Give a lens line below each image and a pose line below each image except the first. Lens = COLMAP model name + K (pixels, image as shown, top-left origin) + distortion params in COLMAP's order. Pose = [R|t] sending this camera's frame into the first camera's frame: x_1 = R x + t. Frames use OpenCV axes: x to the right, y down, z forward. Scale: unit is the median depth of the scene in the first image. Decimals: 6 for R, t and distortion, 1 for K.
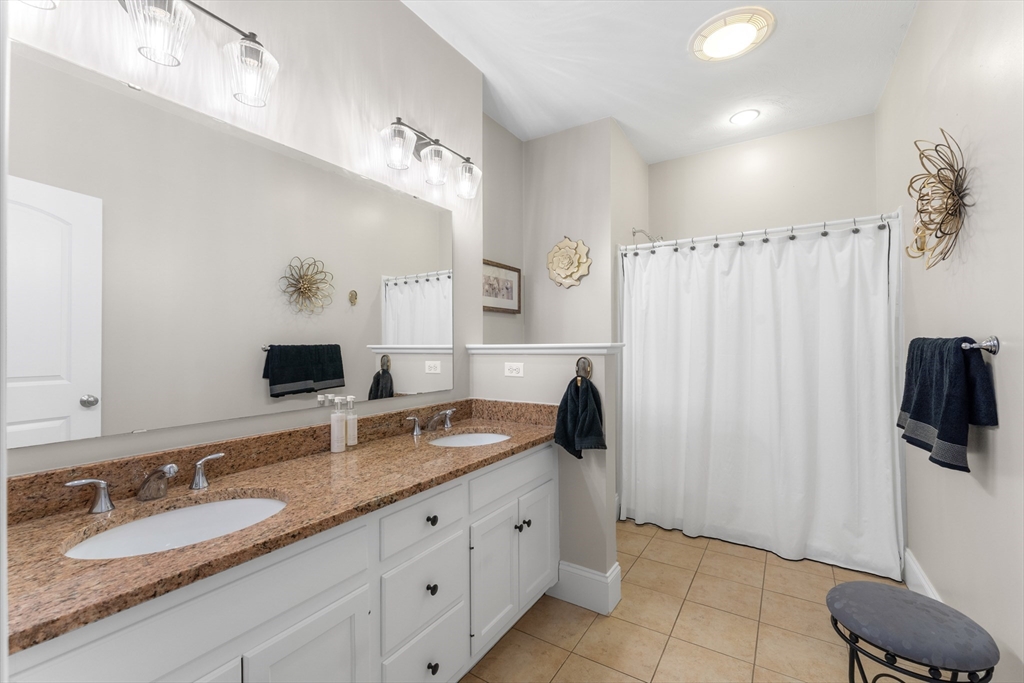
lens RADIAL K [[437.1, 0, 512.0], [0, 437.1, 341.5], [0, 0, 1]] dist [0.000122, -0.000046]
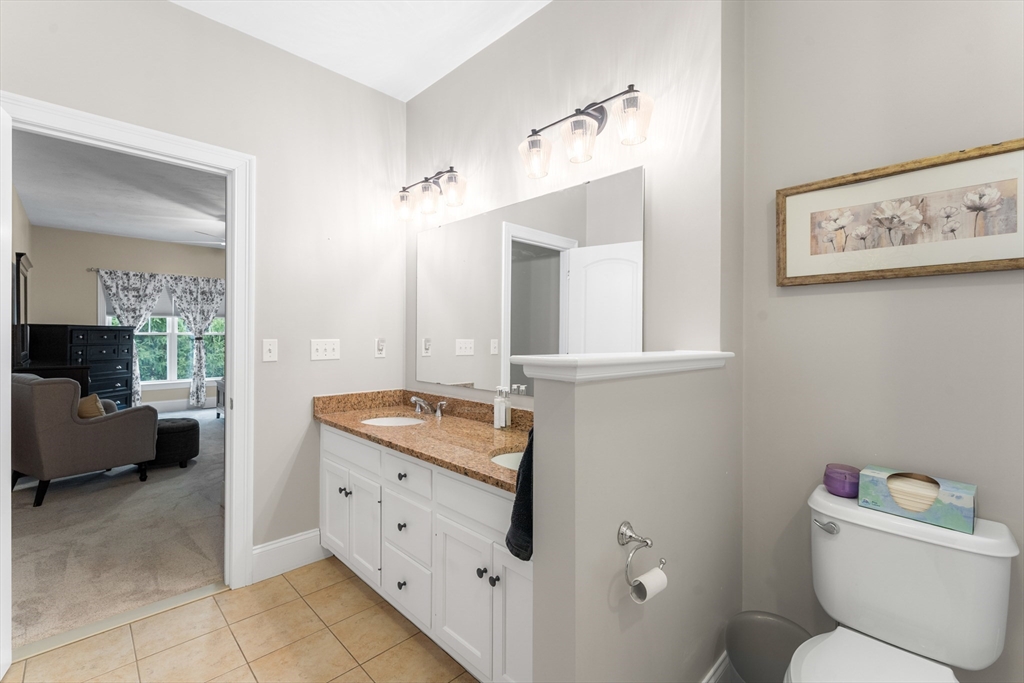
lens RADIAL K [[437.1, 0, 512.0], [0, 437.1, 341.5], [0, 0, 1]] dist [0.000122, -0.000046]
pose [[-0.222670, 0.007811, -0.974863, 0.903550], [-0.000434, 0.999967, 0.008111, -0.017881], [0.974894, 0.002230, -0.222660, 1.391860]]
